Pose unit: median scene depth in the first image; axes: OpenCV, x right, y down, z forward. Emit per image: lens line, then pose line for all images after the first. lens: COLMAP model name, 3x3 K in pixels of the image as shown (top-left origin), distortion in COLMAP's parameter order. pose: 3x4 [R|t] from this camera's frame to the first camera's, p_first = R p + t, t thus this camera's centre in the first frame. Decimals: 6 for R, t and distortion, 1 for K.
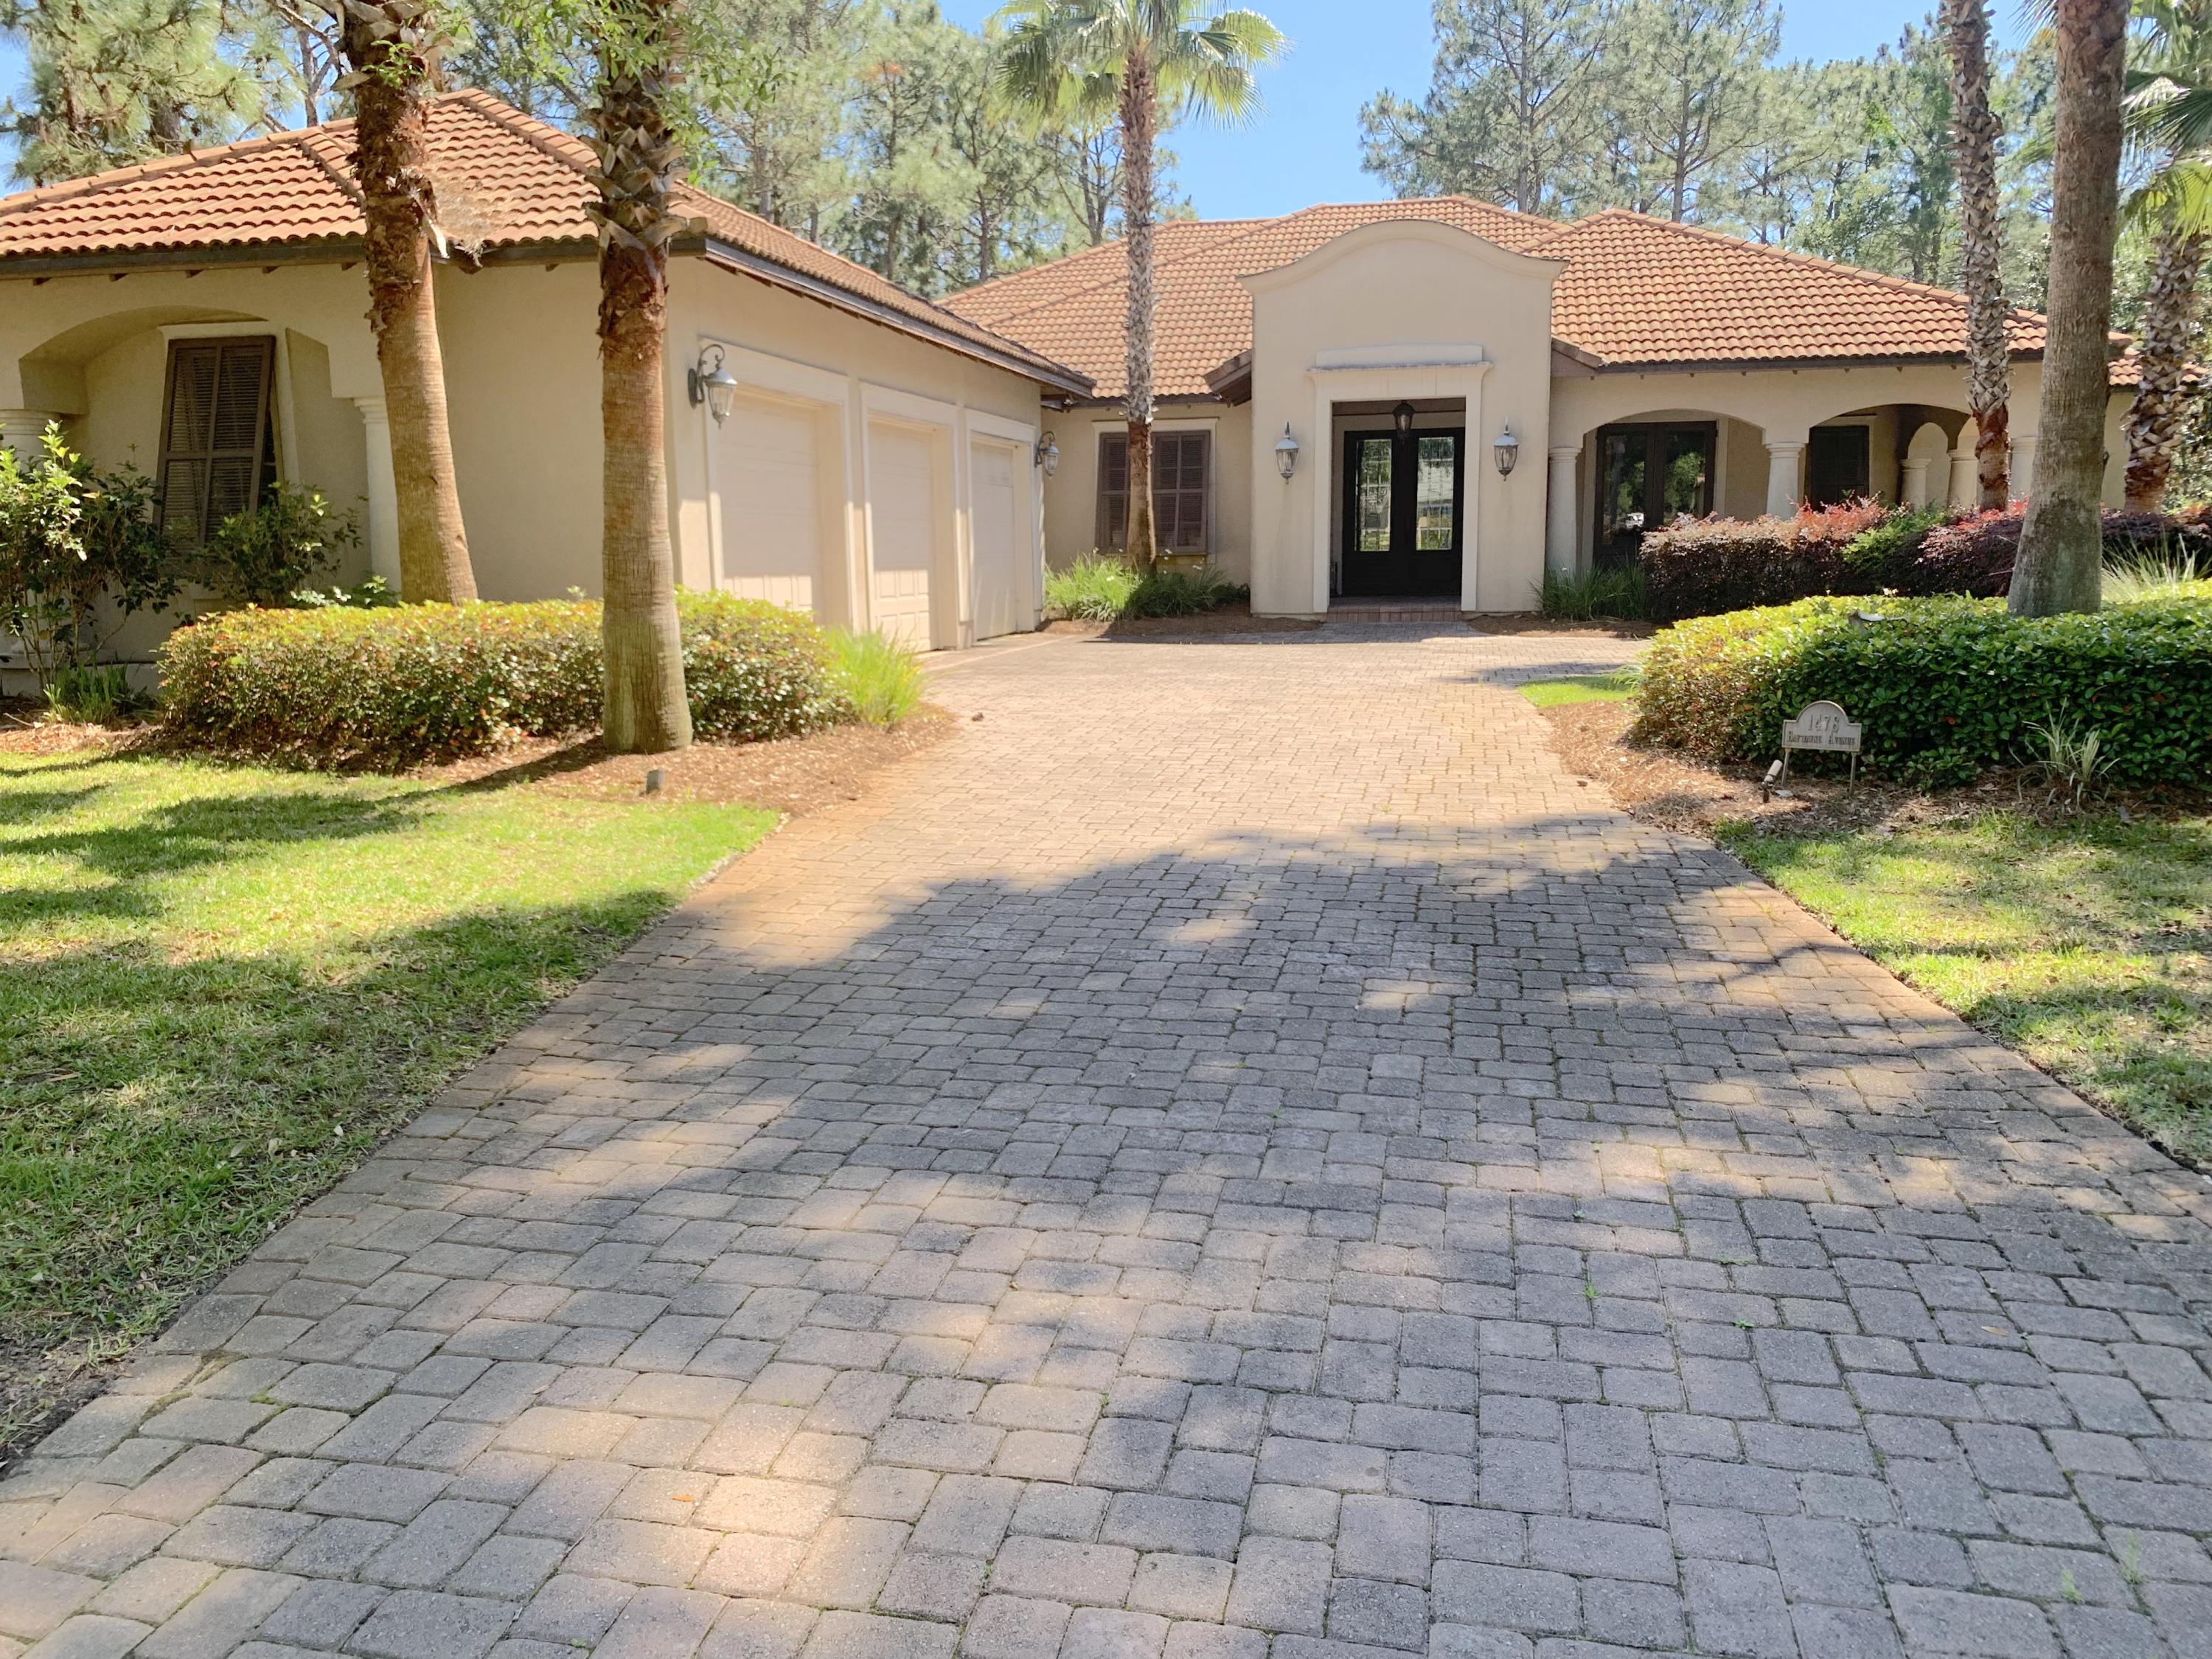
lens RADIAL K [[1696.1, 0, 1121.0], [0, 1696.1, 814.3], [0, 0, 1]] dist [0.057112, -0.078884]
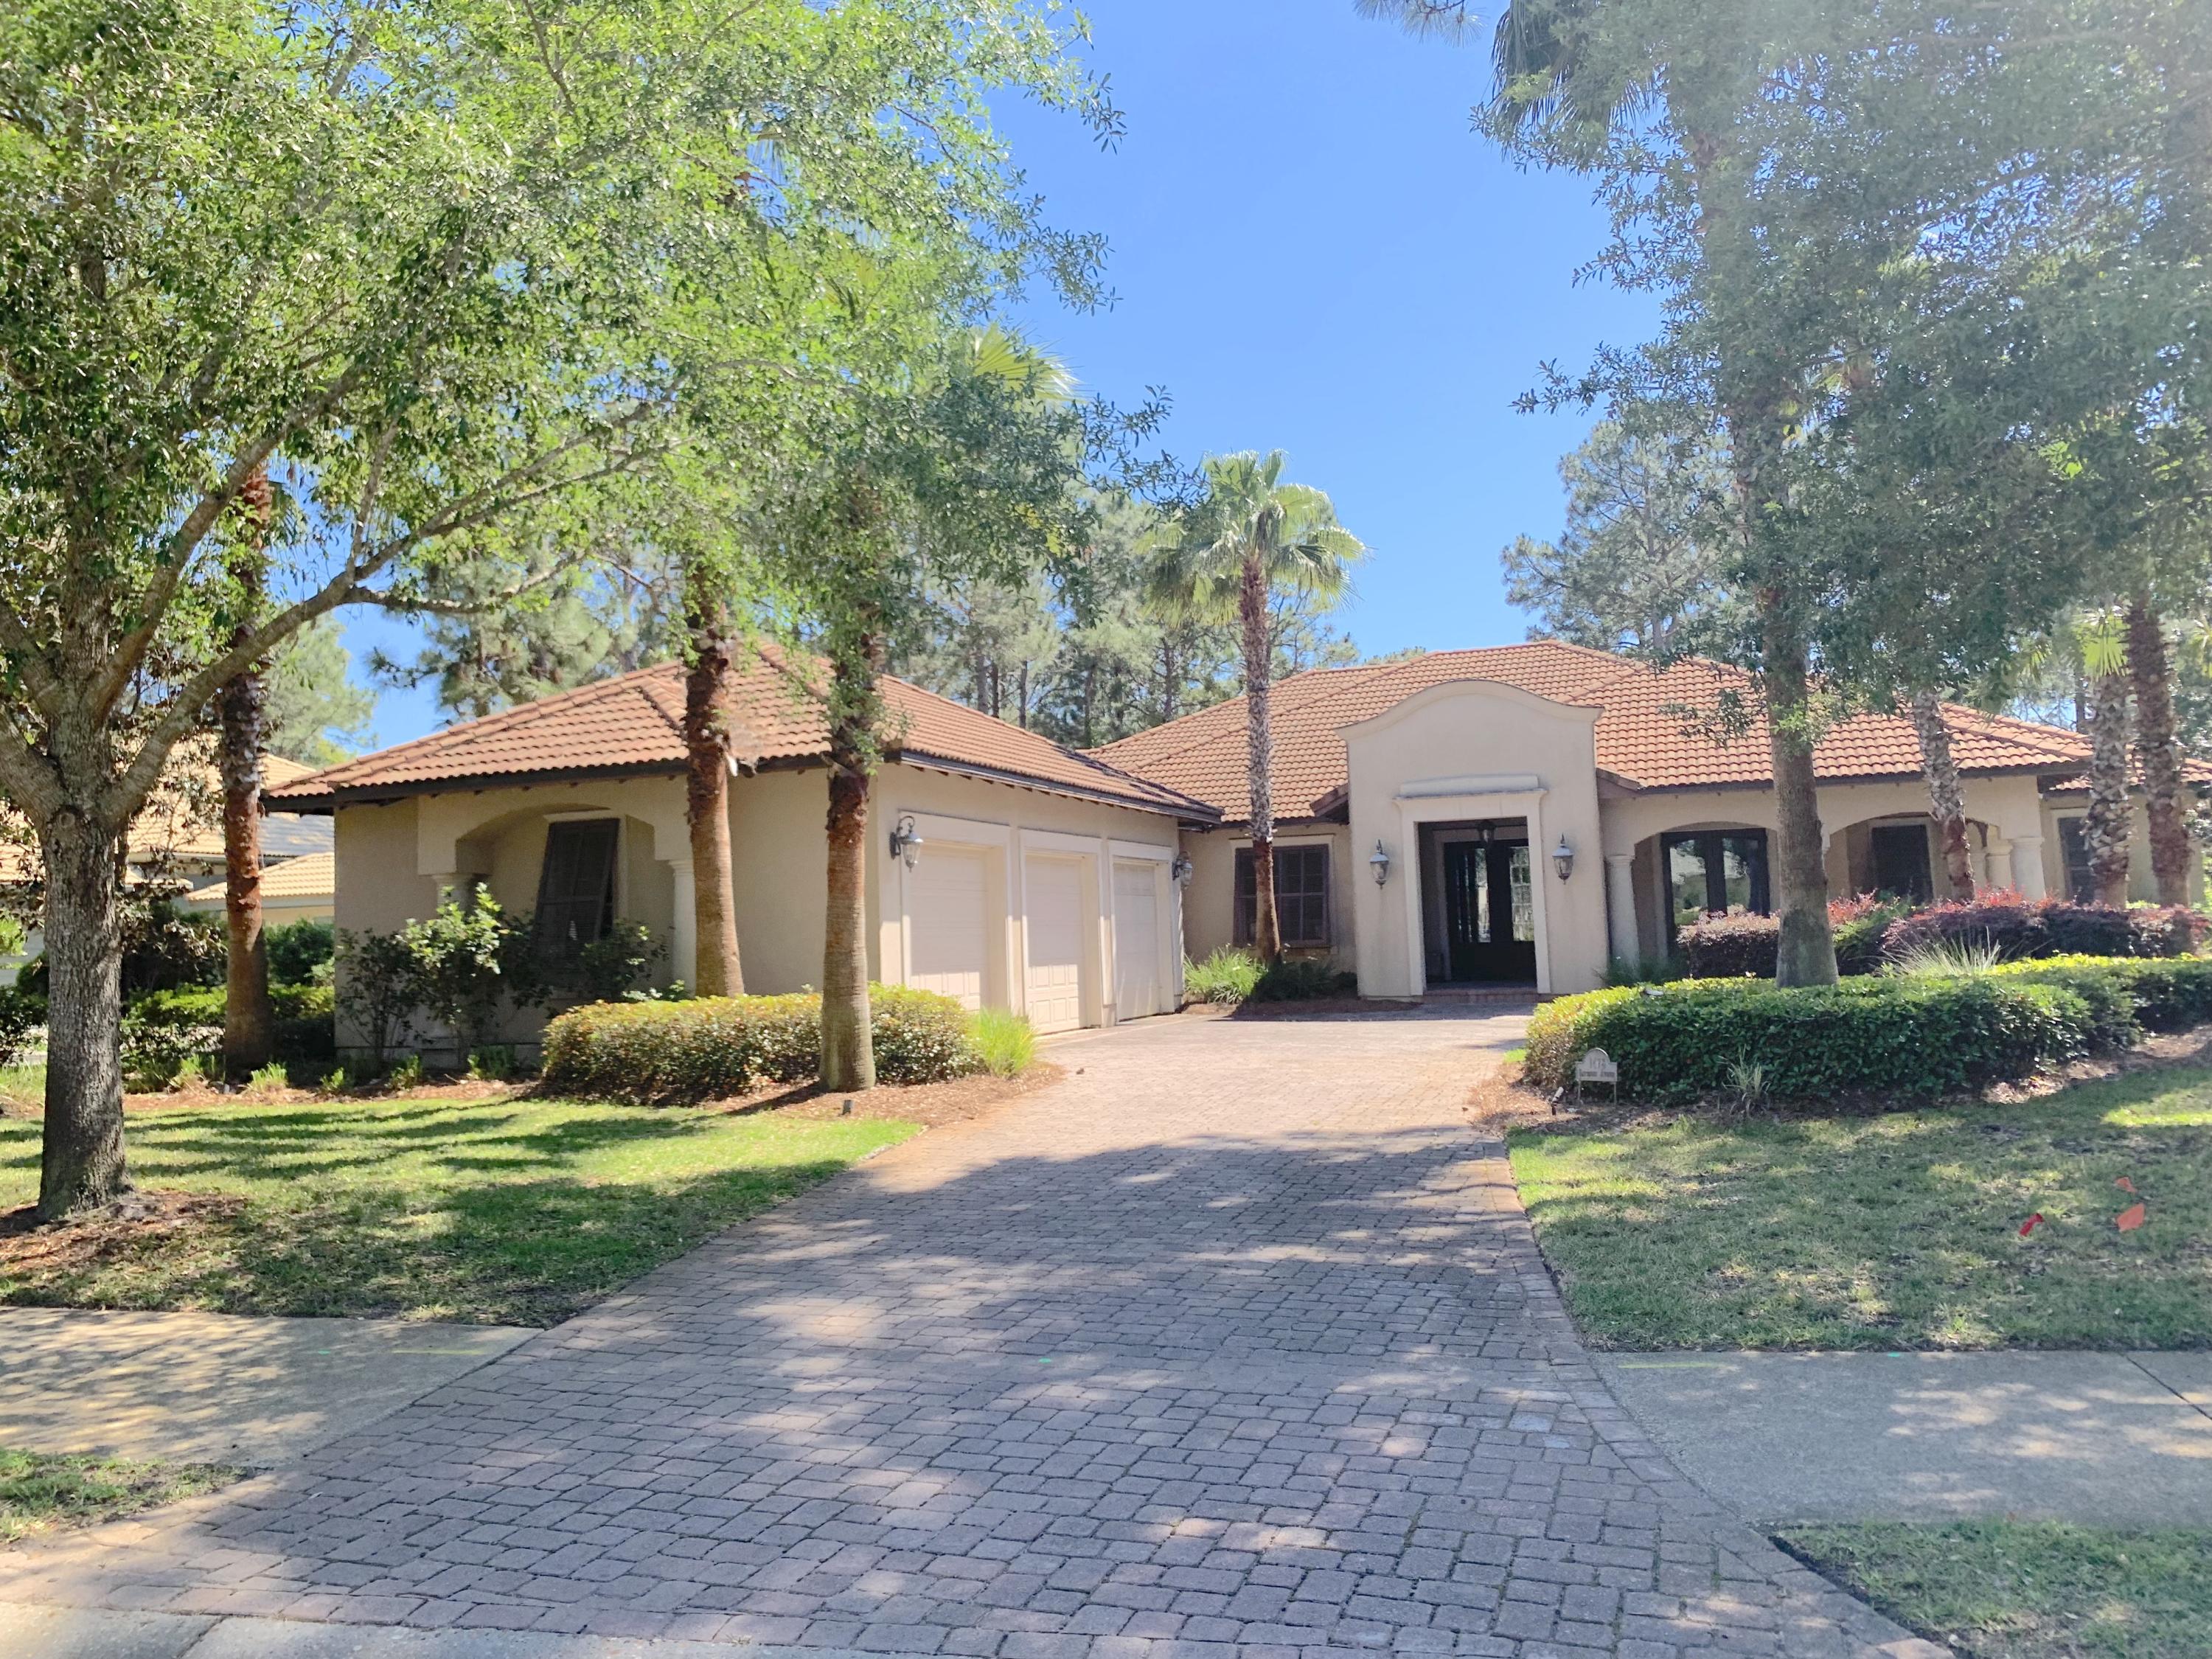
lens RADIAL K [[1696.1, 0, 1085.6], [0, 1696.1, 837.0], [0, 0, 1]] dist [0.057112, -0.078884]
pose [[0.988401, -0.028509, -0.149164, 0.073217], [-0.003874, 0.977169, -0.212428, 0.027678], [0.151814, 0.210542, 0.965725, -0.212191]]
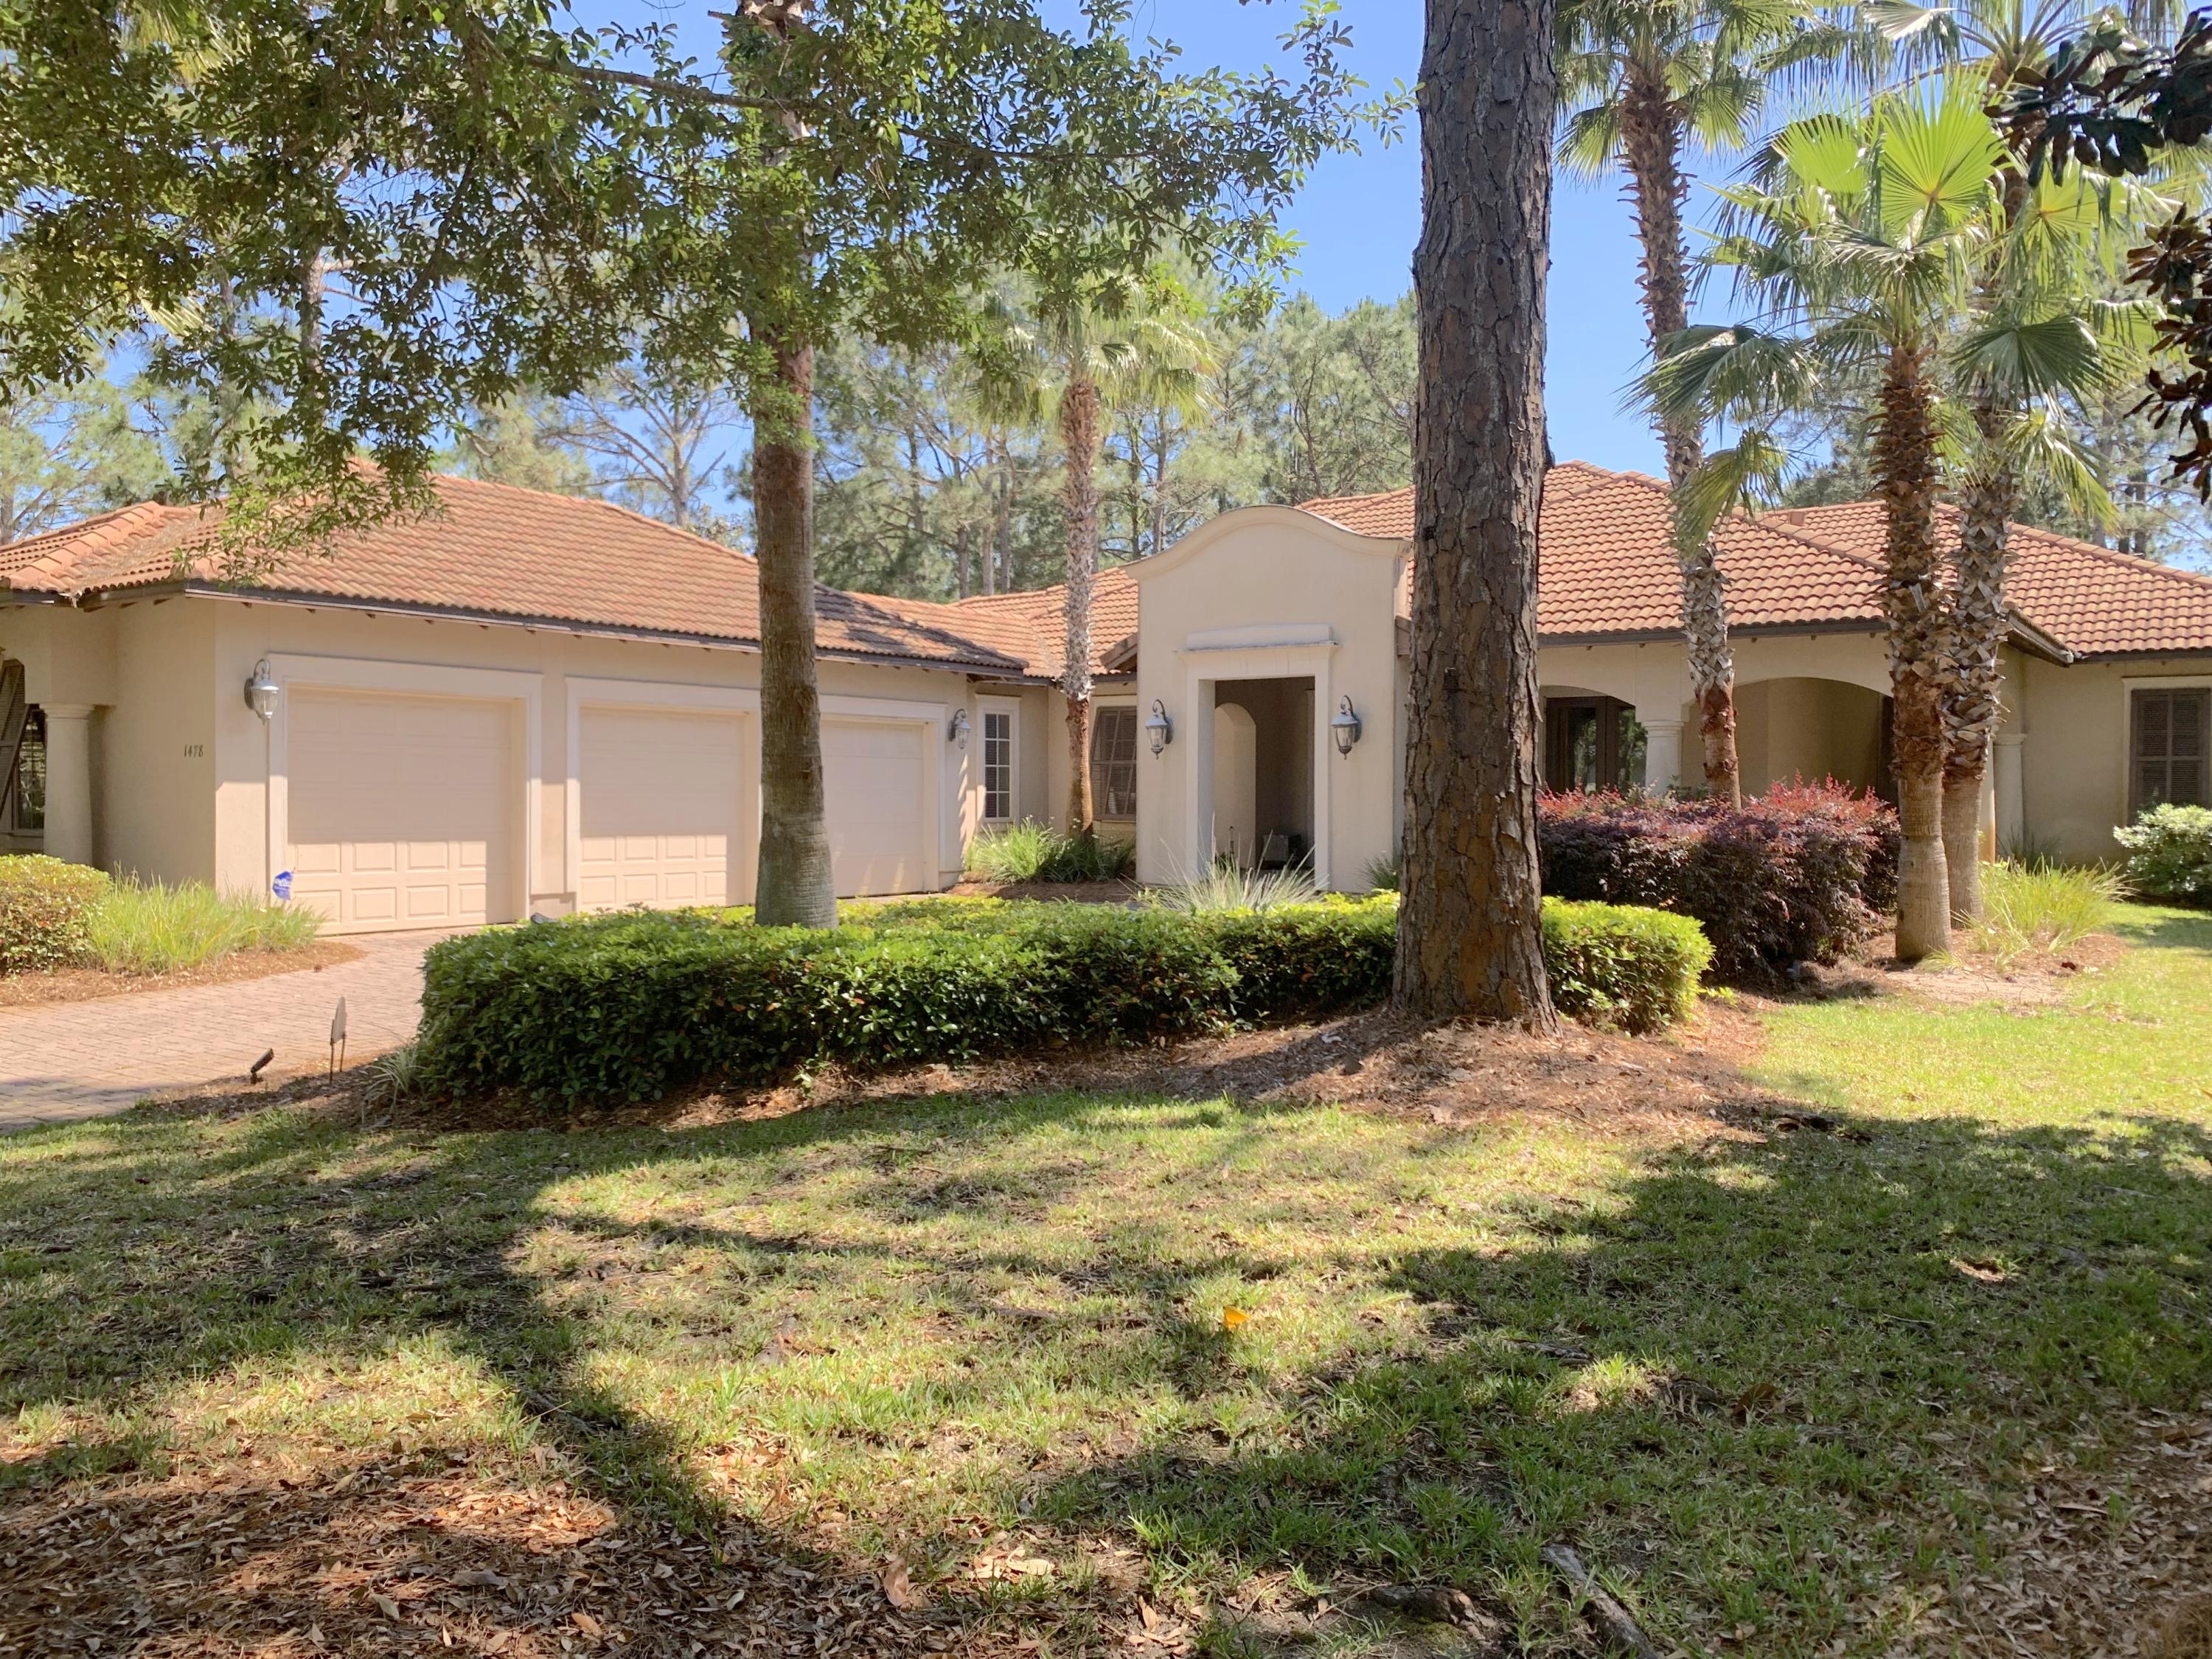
lens RADIAL K [[1696.1, 0, 1086.9], [0, 1696.1, 844.6], [0, 0, 1]] dist [0.057112, -0.078884]
pose [[0.917016, 0.027798, -0.397880, 0.475924], [-0.078083, 0.990777, -0.110743, -0.028939], [0.391132, 0.132621, 0.910729, 0.067819]]
